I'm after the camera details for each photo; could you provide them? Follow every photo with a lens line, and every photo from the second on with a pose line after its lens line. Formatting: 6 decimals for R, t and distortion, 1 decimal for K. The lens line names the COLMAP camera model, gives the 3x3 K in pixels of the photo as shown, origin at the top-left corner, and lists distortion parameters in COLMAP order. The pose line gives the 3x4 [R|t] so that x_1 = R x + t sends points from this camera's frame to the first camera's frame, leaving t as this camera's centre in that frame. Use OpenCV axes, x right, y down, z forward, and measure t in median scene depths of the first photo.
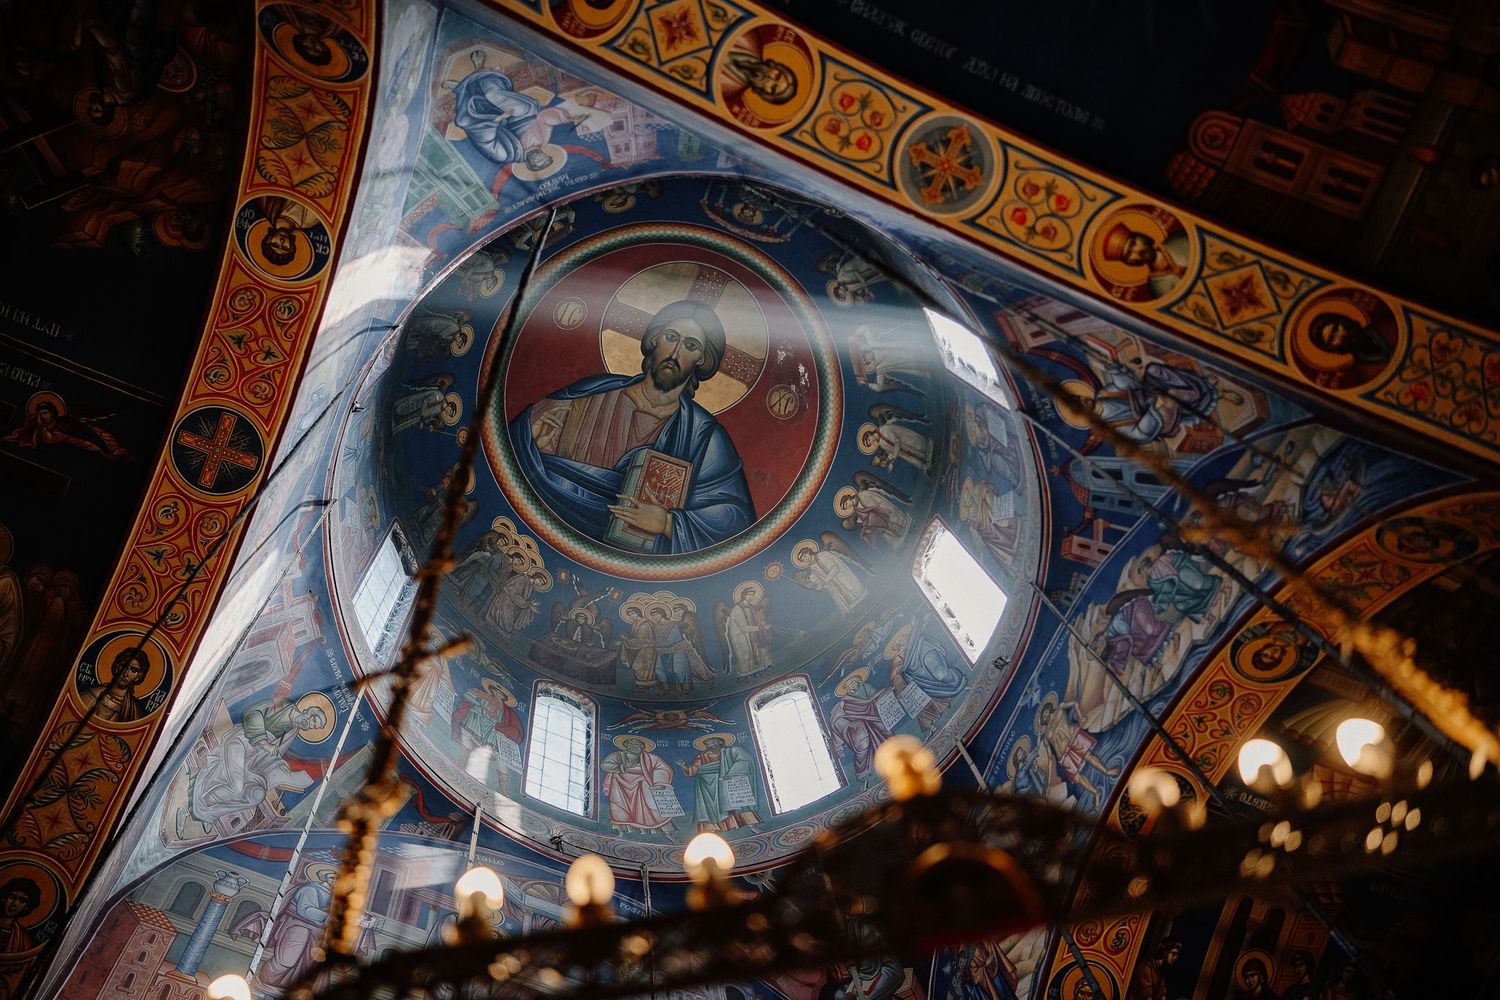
lens RADIAL K [[1286.1, 0, 750.0], [0, 1286.1, 500.0], [0, 0, 1]] dist [-0.031072, -0.008240]
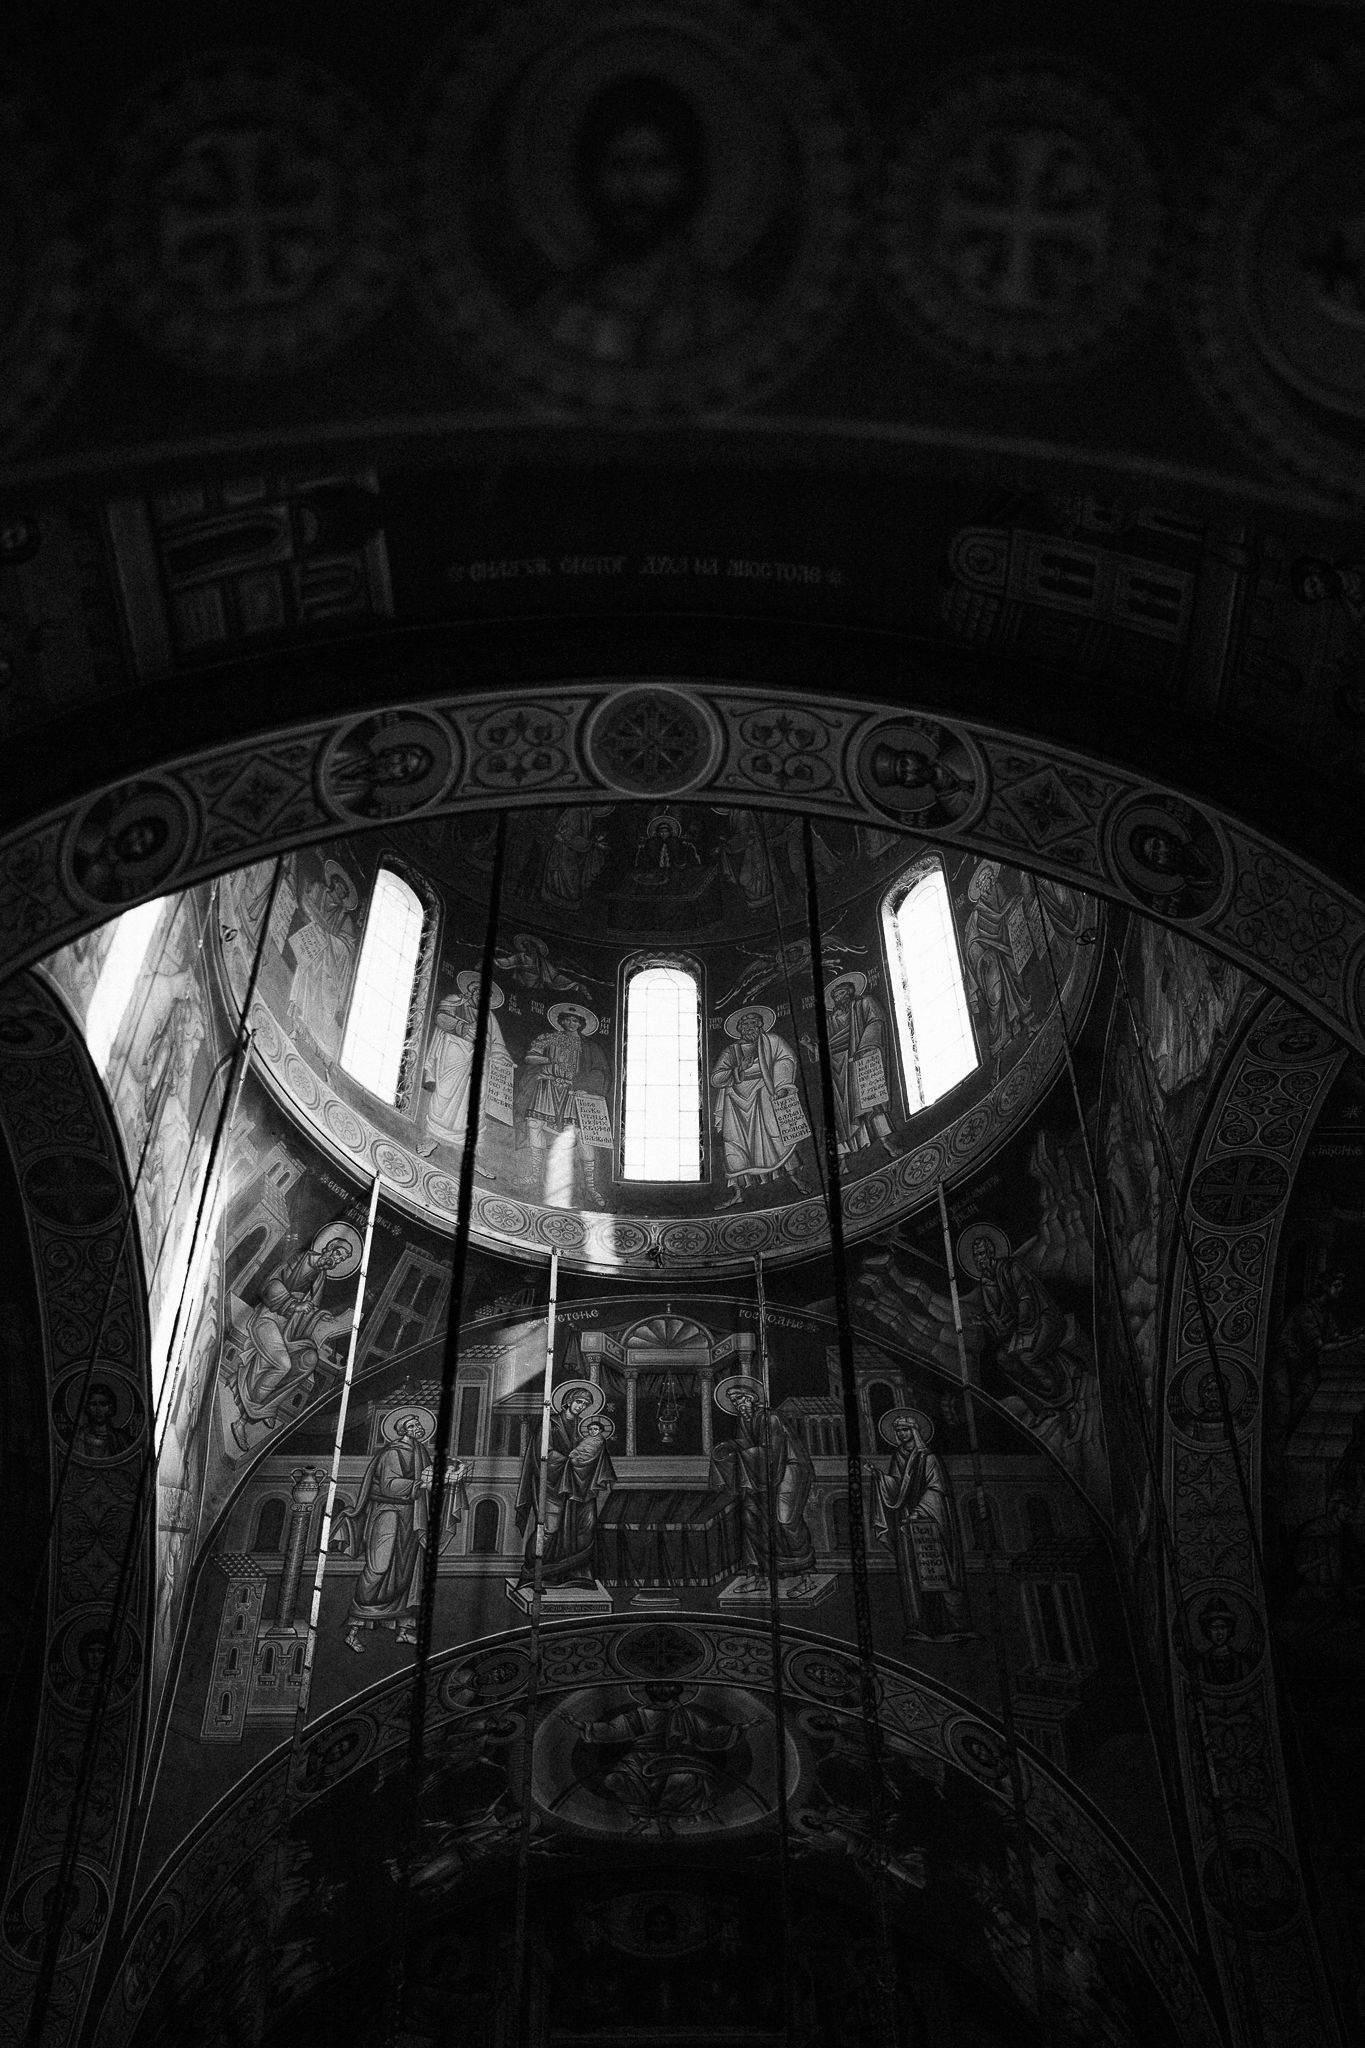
lens RADIAL K [[1756.0, 0, 682.5], [0, 1756.0, 1024.0], [0, 0, 1]] dist [-0.031072, -0.008240]
pose [[0.925326, -0.278754, -0.257036, 0.402659], [0.352167, 0.883066, 0.310117, -0.437340], [0.140533, -0.377479, 0.915292, -0.060169]]
